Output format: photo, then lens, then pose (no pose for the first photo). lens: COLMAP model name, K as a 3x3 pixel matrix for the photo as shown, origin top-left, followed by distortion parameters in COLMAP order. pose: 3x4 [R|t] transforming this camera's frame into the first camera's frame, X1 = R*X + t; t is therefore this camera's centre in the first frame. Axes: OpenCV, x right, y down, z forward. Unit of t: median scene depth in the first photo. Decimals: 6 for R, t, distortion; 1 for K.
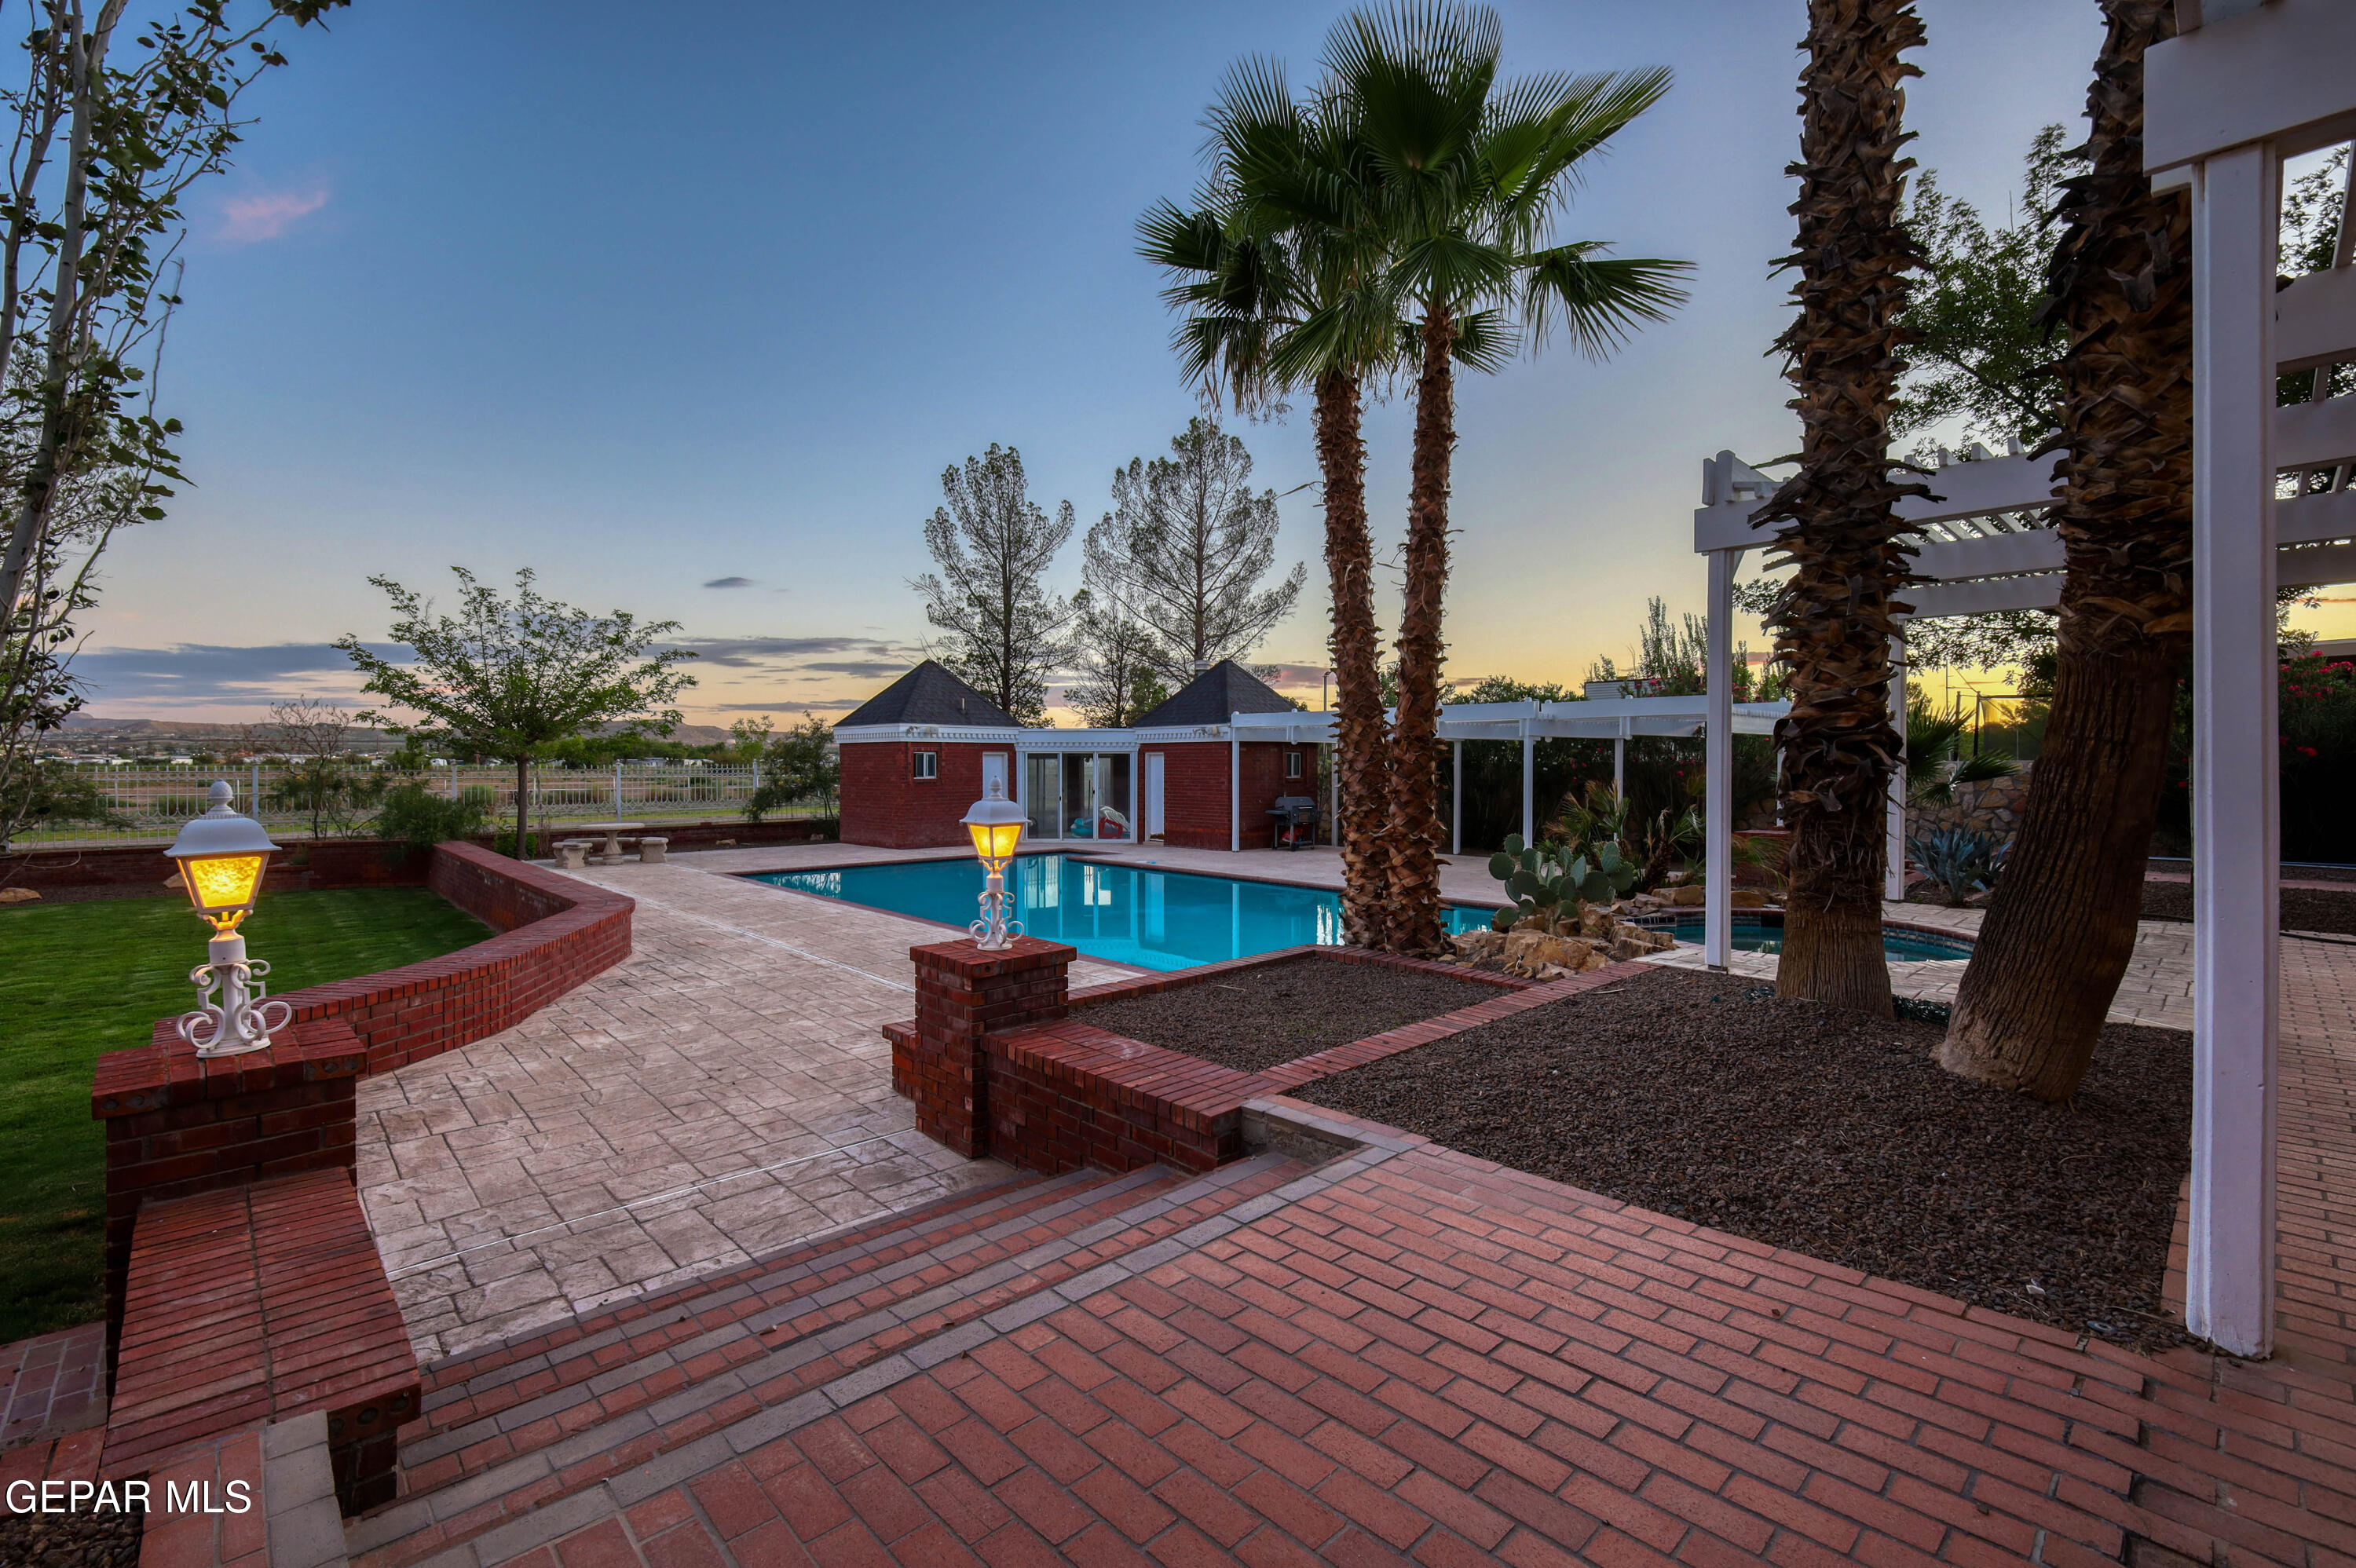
lens RADIAL K [[1025.2, 0, 1179.3], [0, 1025.2, 773.6], [0, 0, 1]] dist [0.003698, -0.001028]
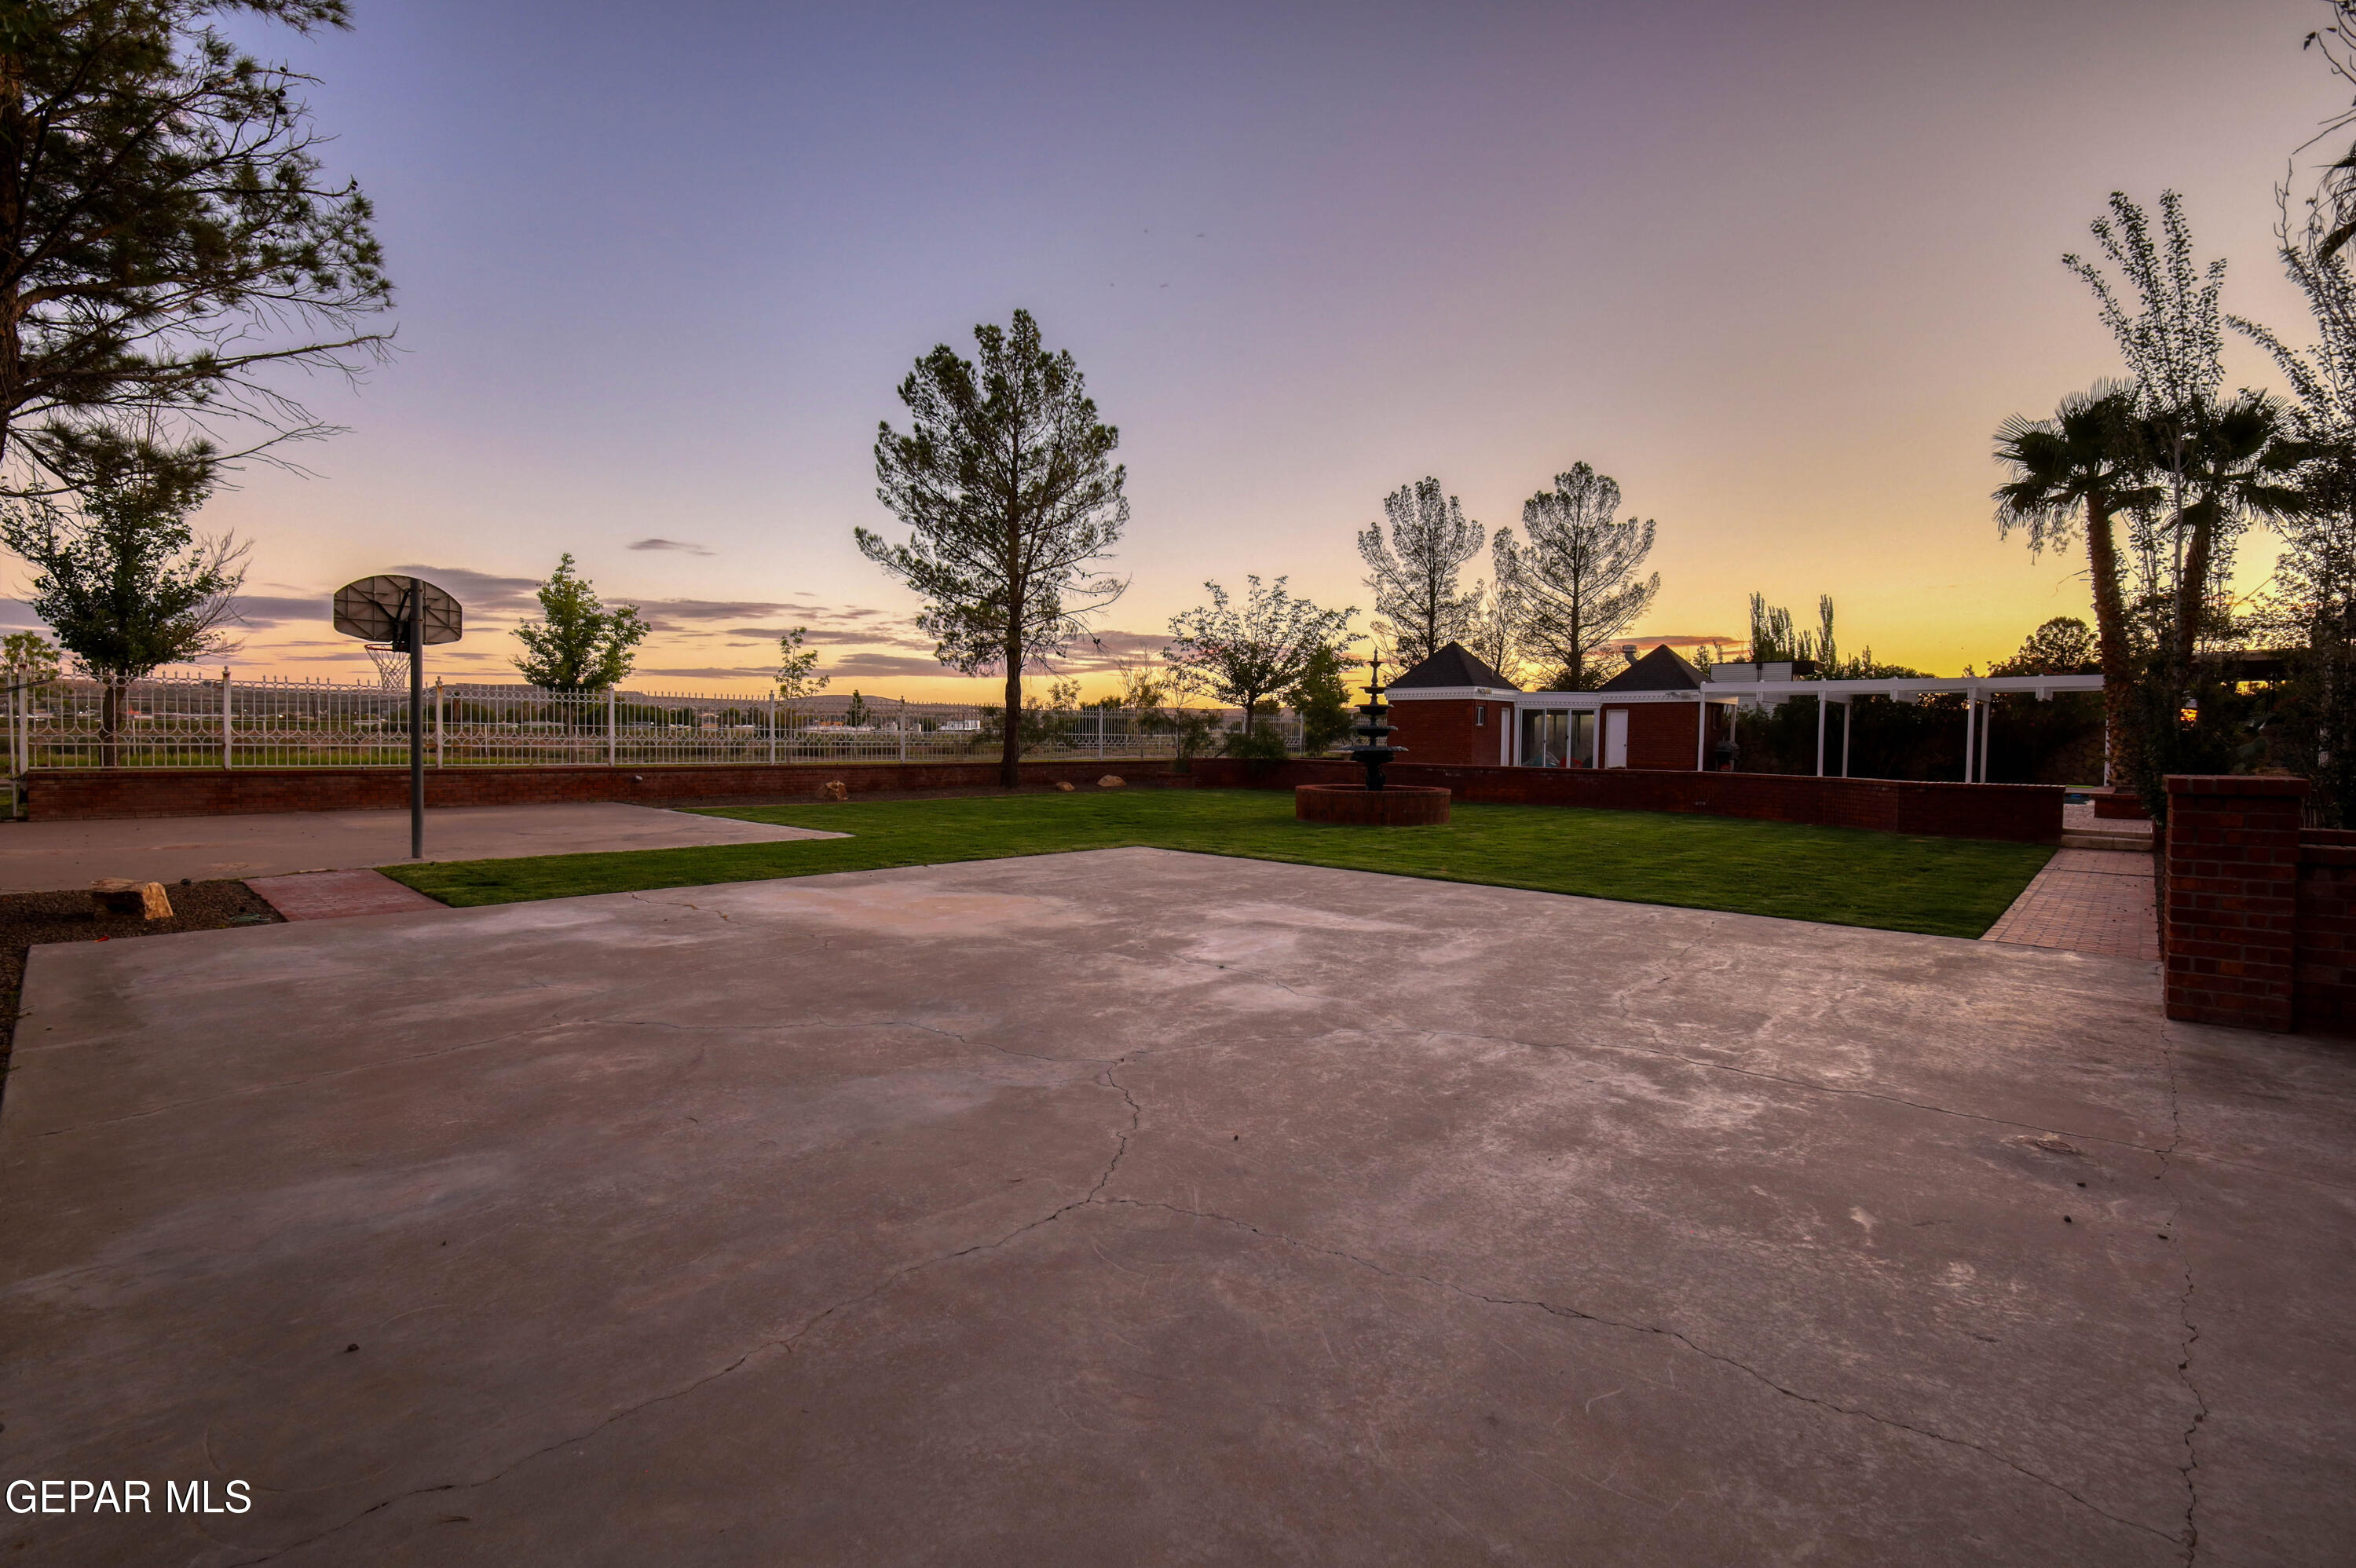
lens RADIAL K [[1025.2, 0, 1184.7], [0, 1025.2, 788.3], [0, 0, 1]] dist [0.003698, -0.001028]
pose [[0.997809, 0.009825, 0.065430, -2.135313], [-0.012395, 0.999162, 0.038999, 0.120115], [-0.064992, -0.039724, 0.997095, -1.146311]]
